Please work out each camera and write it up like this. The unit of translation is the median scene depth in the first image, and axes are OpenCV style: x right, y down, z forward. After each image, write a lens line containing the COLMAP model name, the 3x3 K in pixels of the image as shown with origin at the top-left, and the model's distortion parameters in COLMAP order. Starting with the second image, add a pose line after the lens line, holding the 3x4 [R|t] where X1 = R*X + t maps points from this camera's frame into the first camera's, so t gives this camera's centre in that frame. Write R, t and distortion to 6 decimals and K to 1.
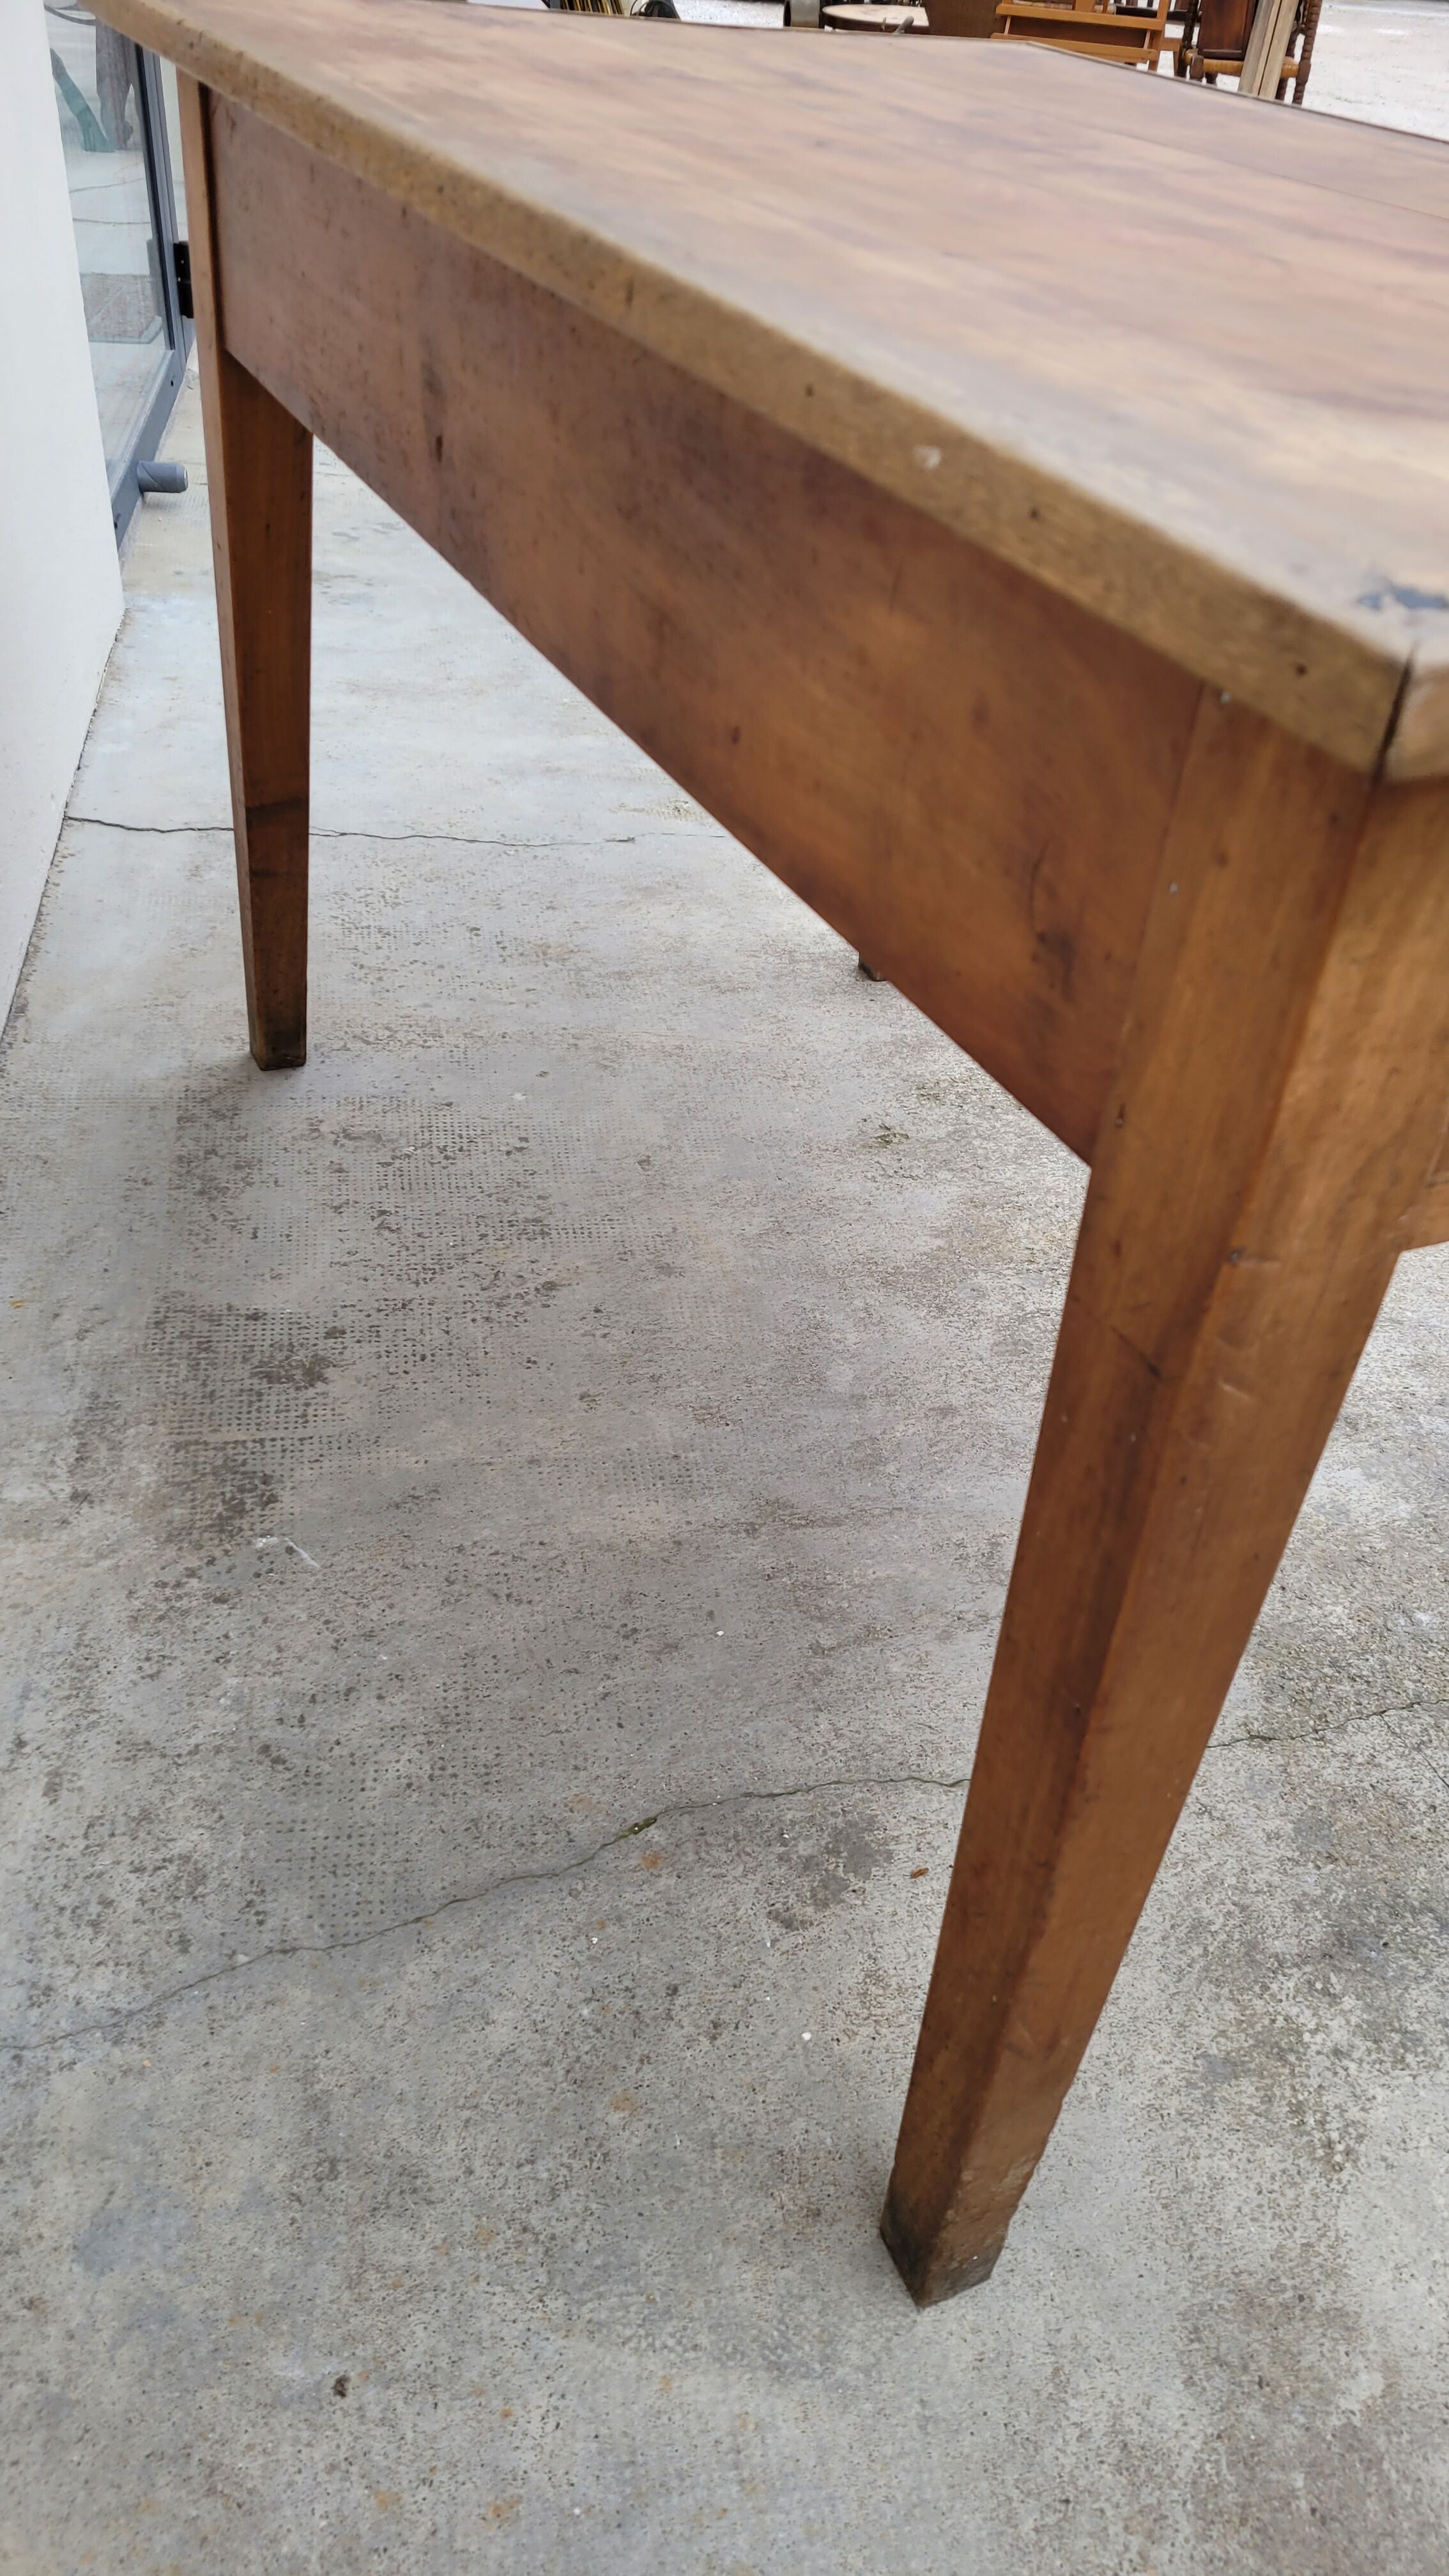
lens RADIAL K [[1889.2, 0, 747.7], [0, 1889.2, 1363.7], [0, 0, 1]] dist [0.050610, -0.029573]
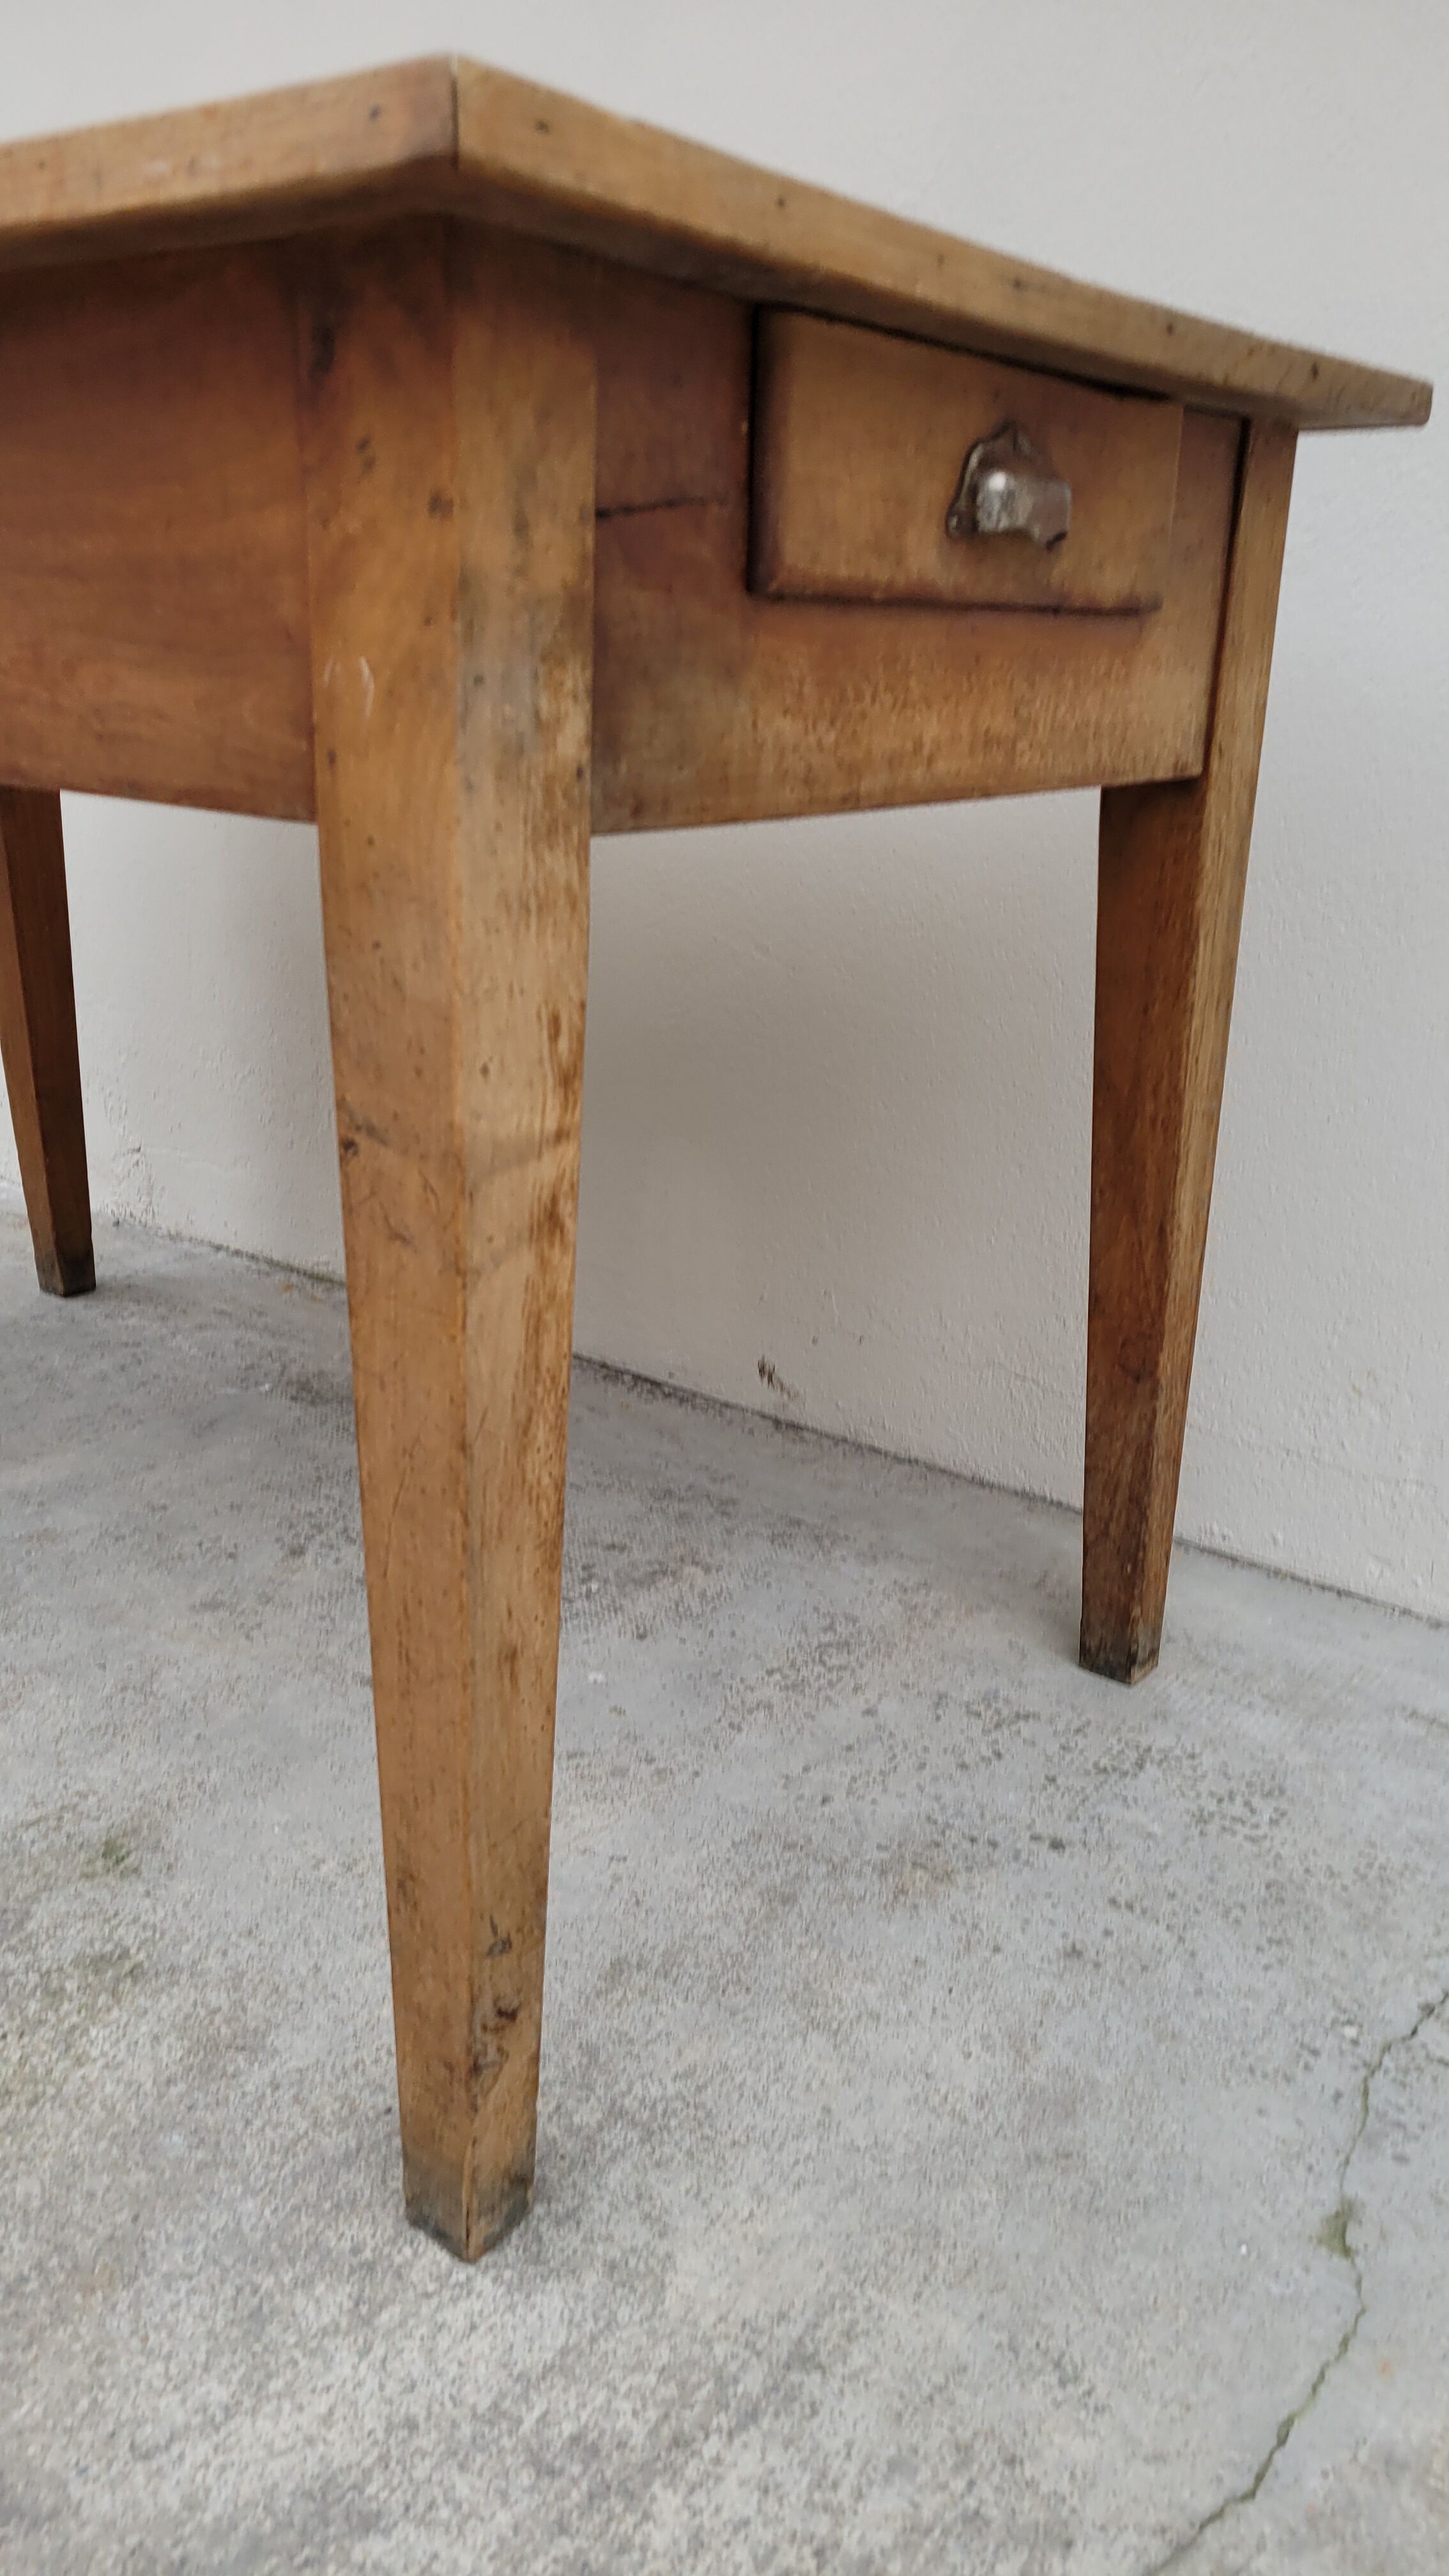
lens RADIAL K [[1907.8, 0, 725.3], [0, 1907.8, 1338.1], [0, 0, 1]] dist [0.057914, -0.038358]
pose [[-0.710215, 0.133716, -0.691169, 0.397085], [-0.507294, 0.583517, 0.634161, -0.829841], [0.488107, 0.801017, -0.346589, 1.355643]]
